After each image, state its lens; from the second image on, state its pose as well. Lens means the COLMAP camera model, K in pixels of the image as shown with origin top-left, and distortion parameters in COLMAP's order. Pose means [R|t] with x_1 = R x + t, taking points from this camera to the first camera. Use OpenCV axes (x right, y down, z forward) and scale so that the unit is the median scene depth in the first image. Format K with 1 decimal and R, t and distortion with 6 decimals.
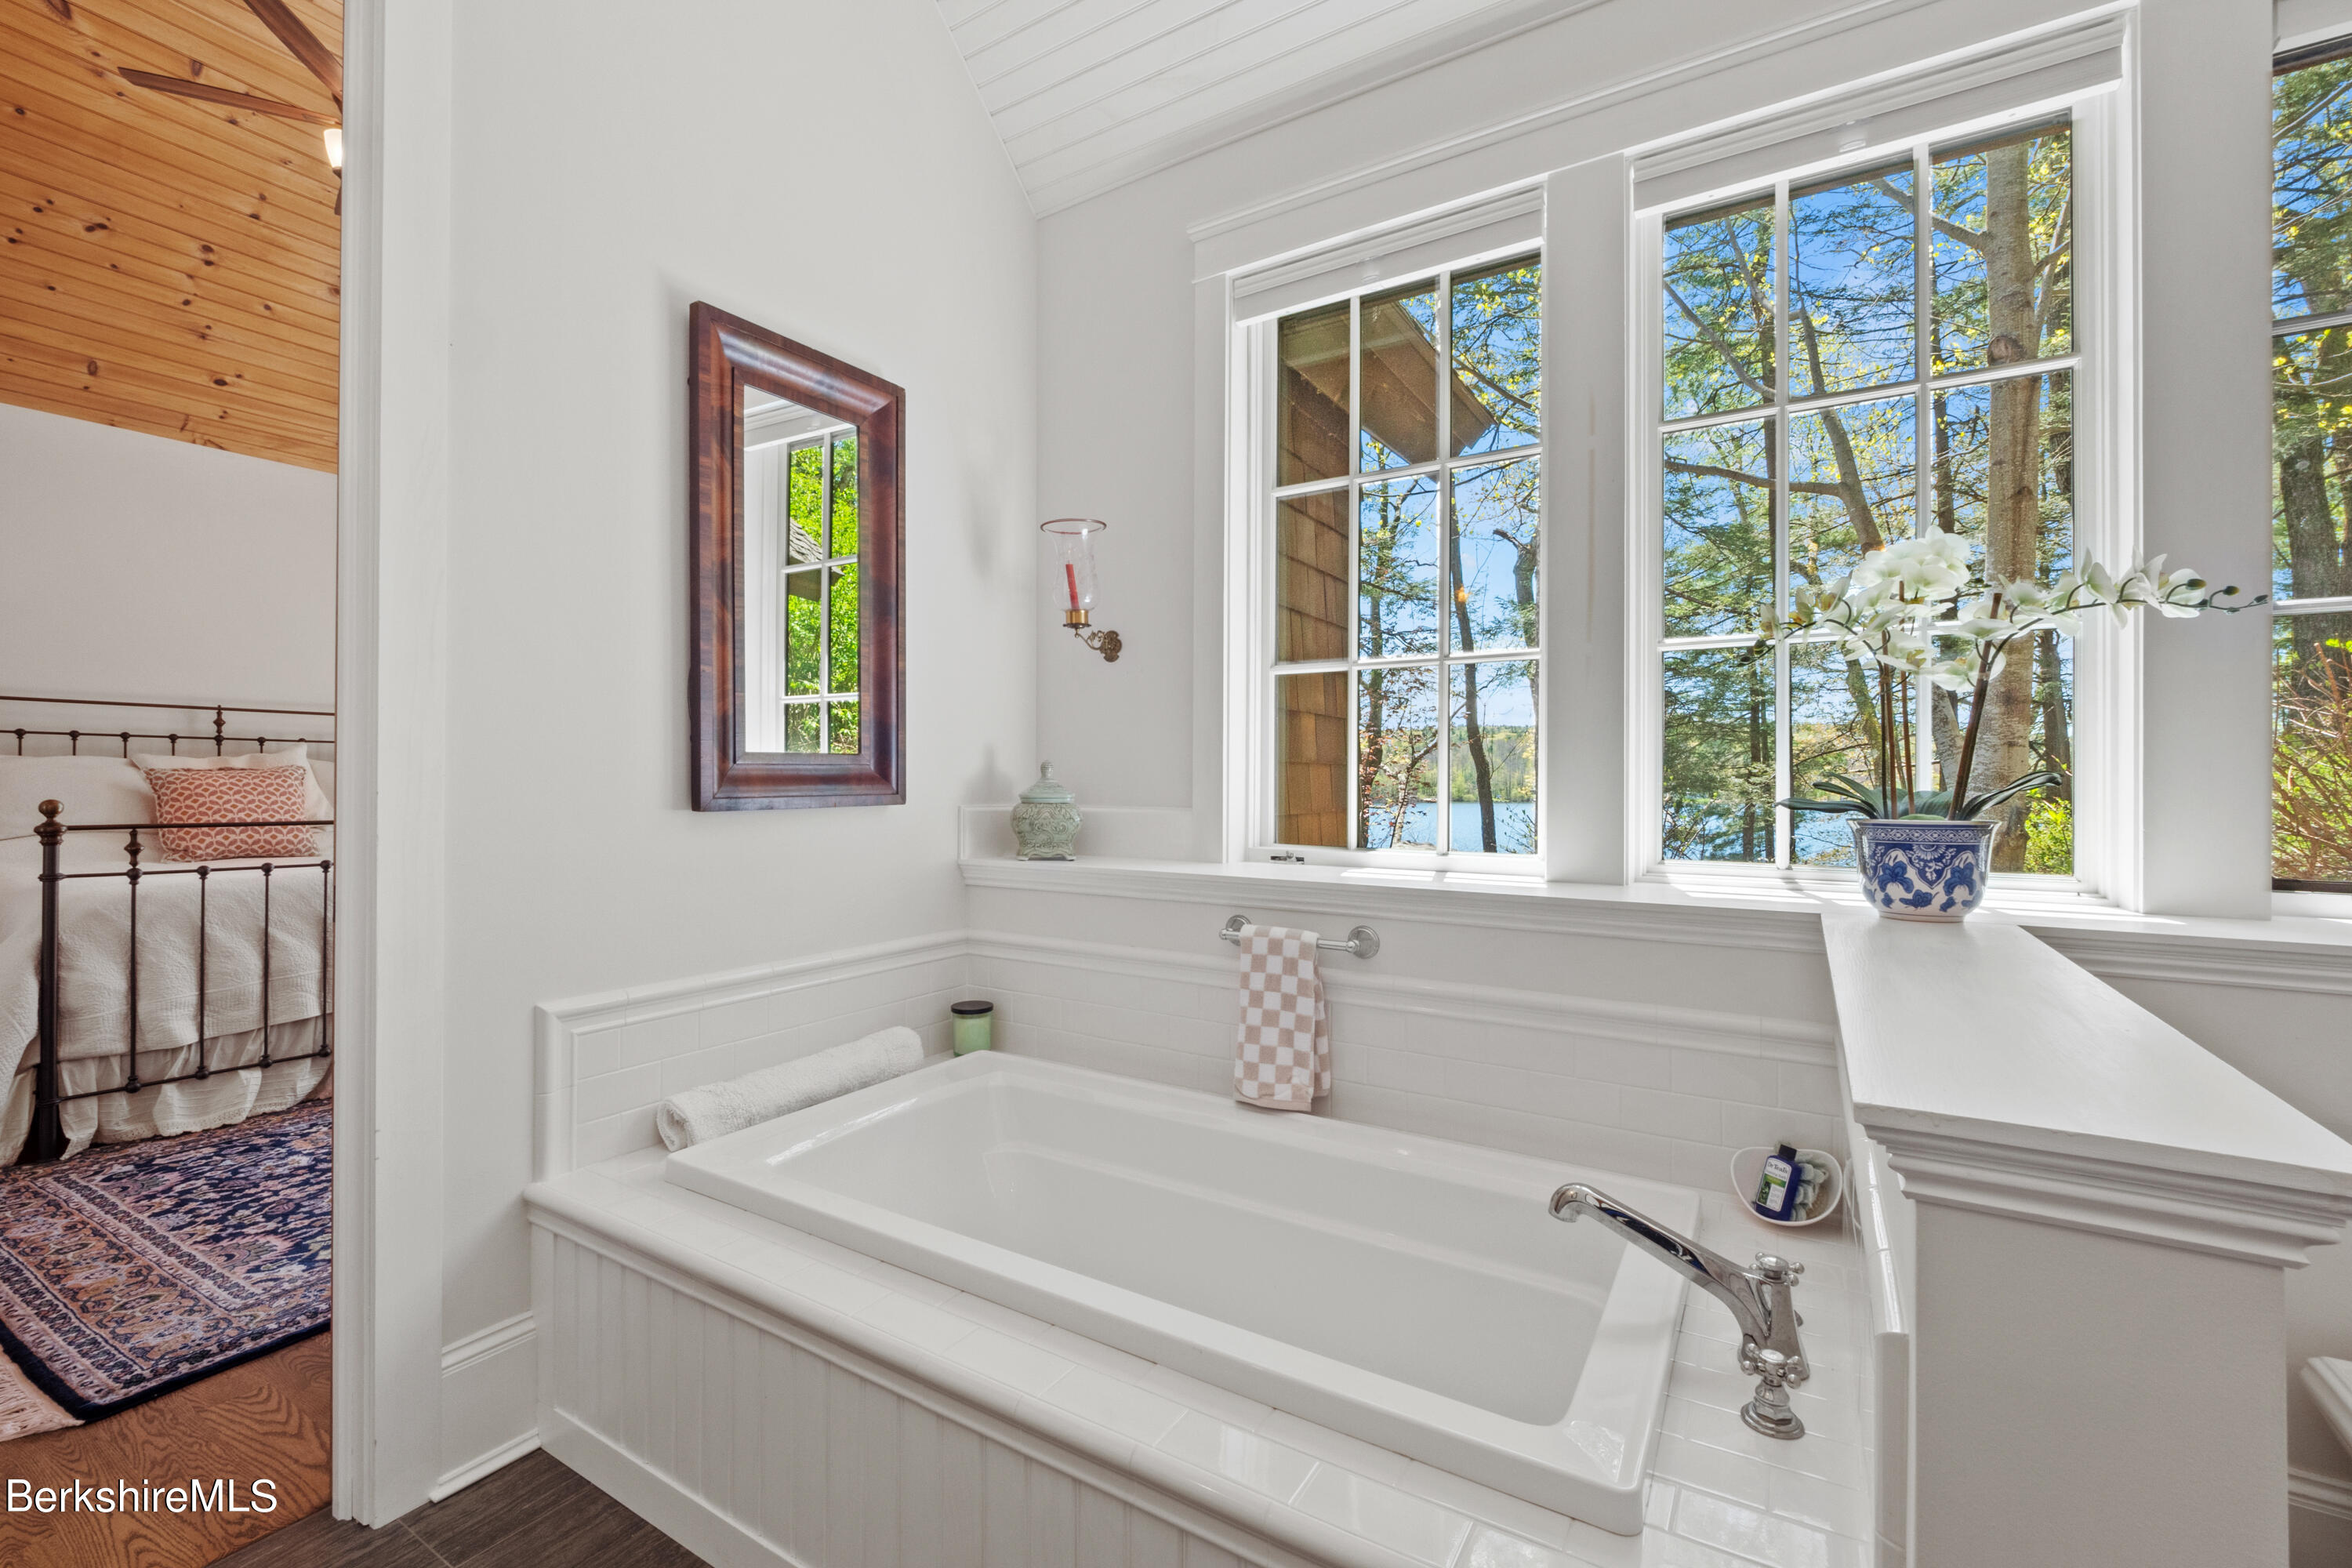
lens RADIAL K [[1051.6, 0, 1176.0], [0, 1051.6, 784.0], [0, 0, 1]] dist [-0.009958, 0.011493]
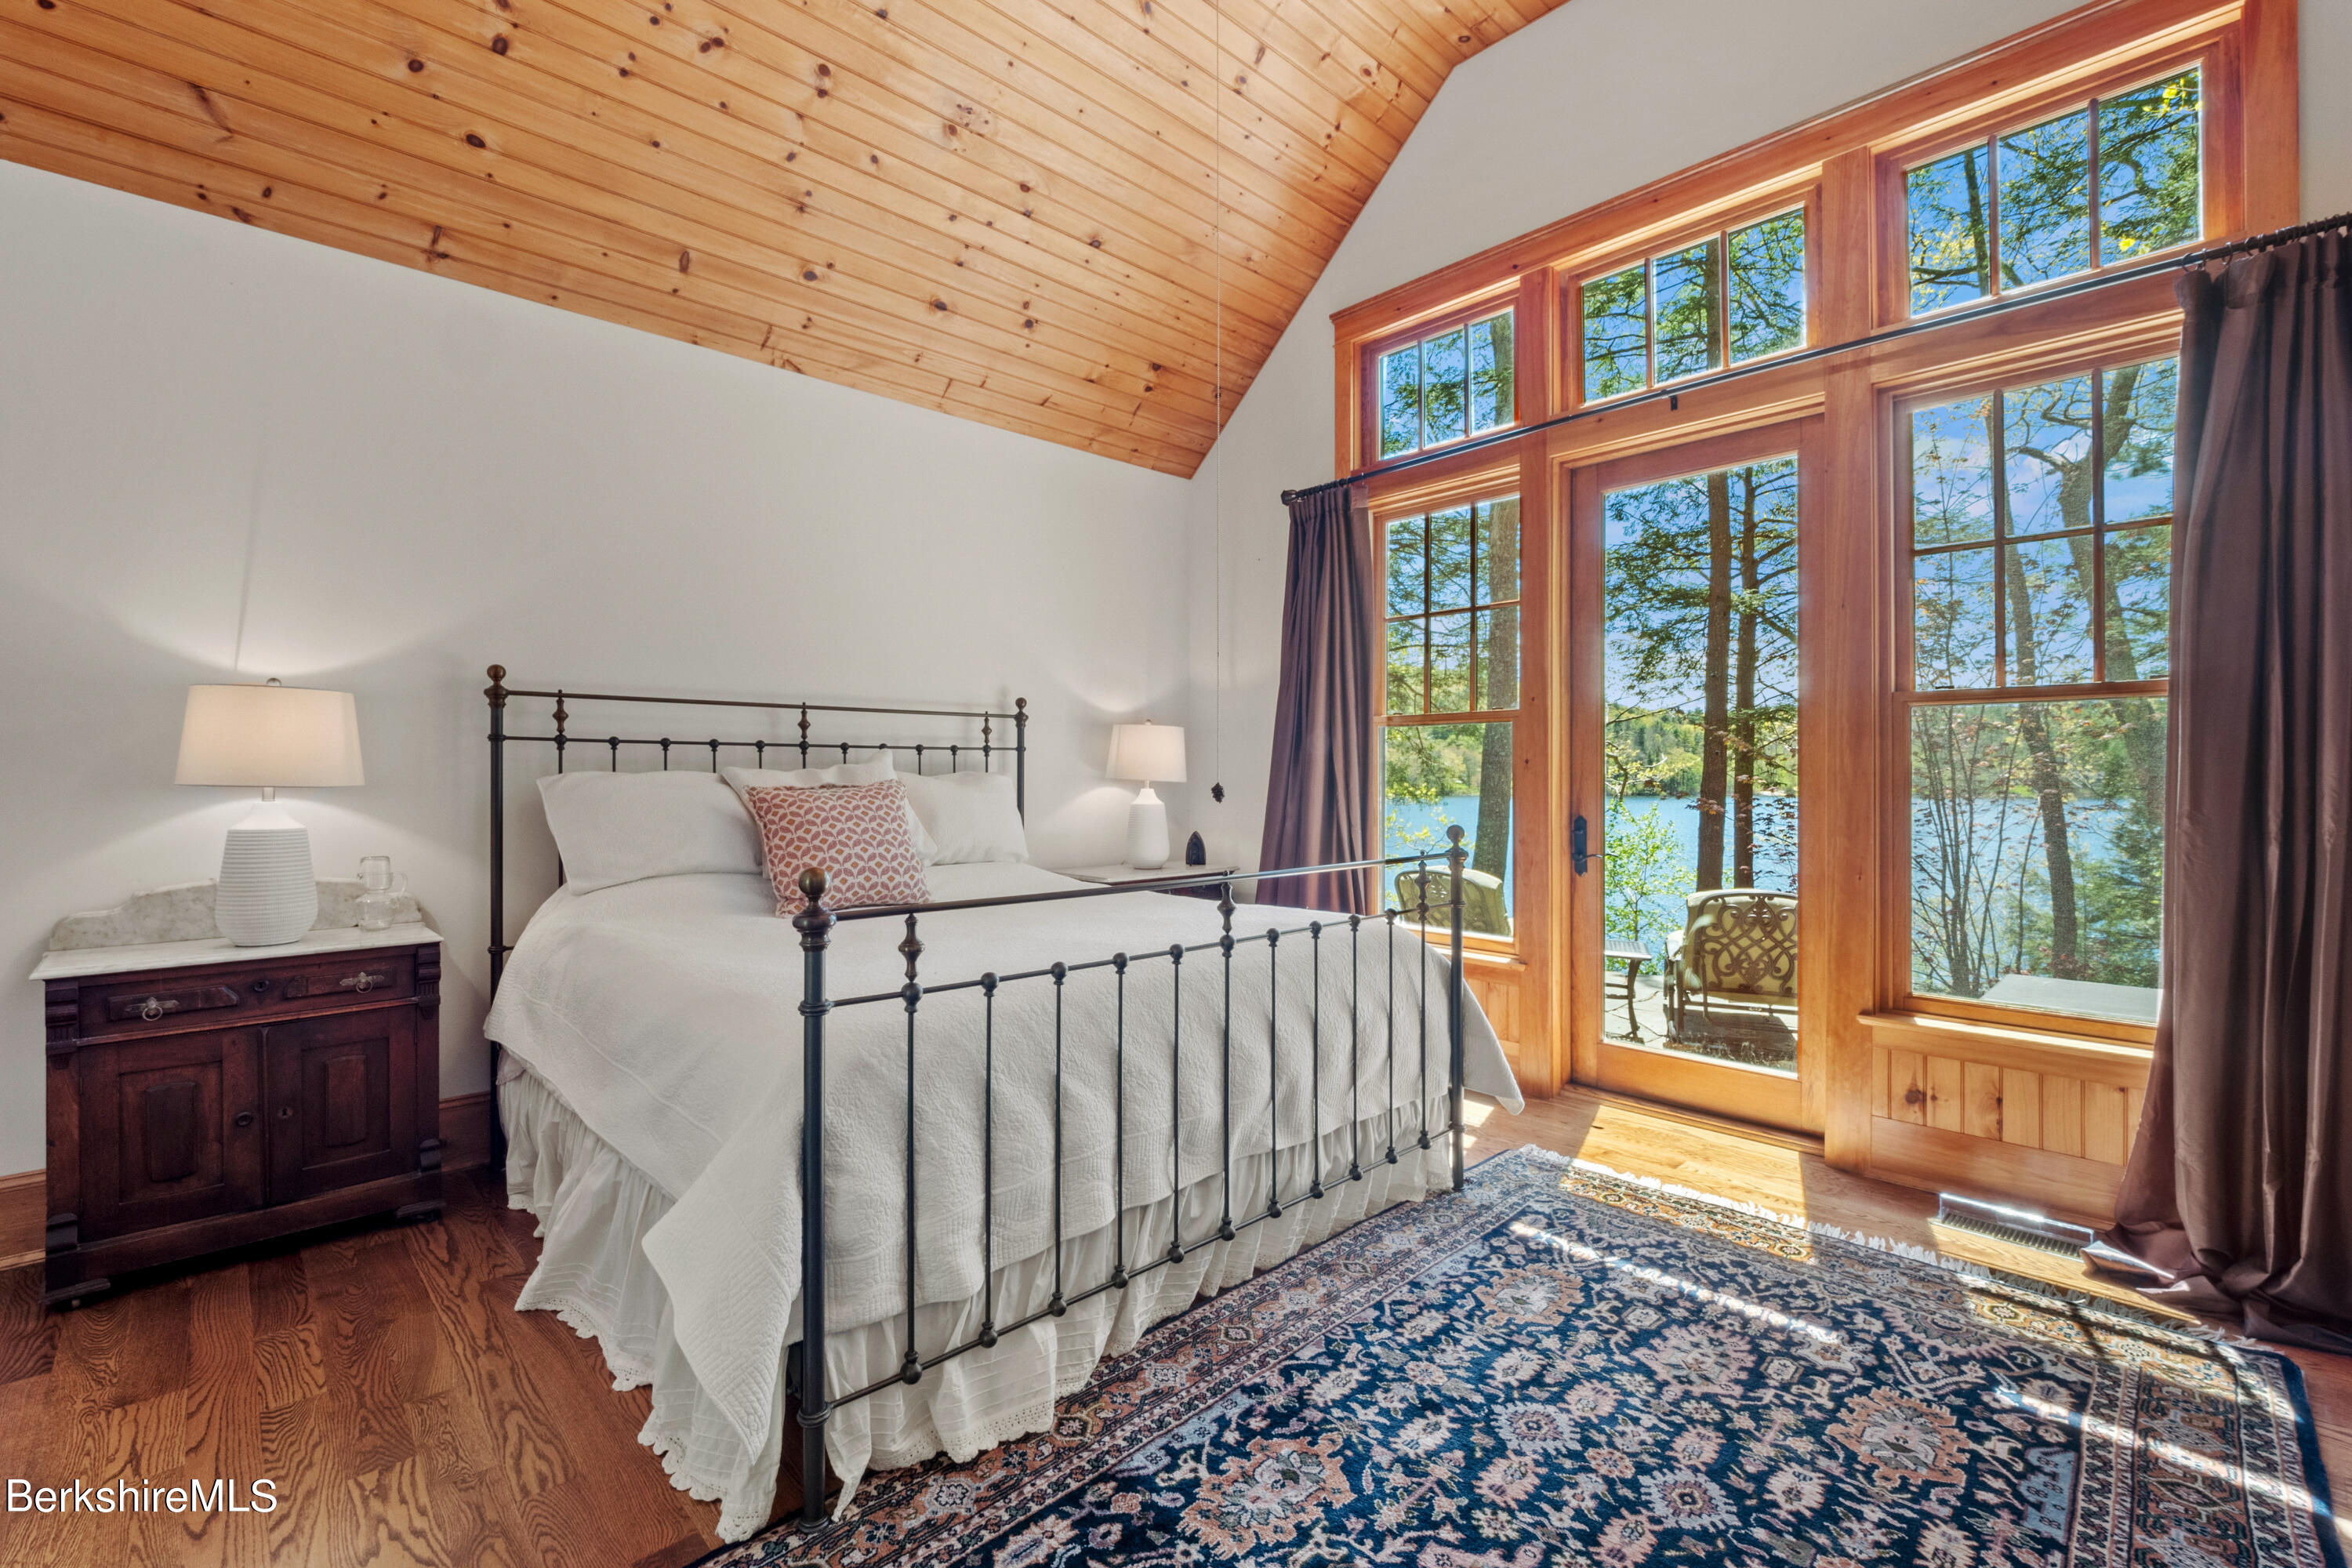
lens RADIAL K [[1051.6, 0, 1176.0], [0, 1051.6, 784.0], [0, 0, 1]] dist [-0.009958, 0.011493]
pose [[0.972159, -0.003981, -0.234288, -0.672285], [0.004978, 0.999981, 0.003662, -0.024026], [0.234269, -0.004727, 0.972160, 0.460057]]
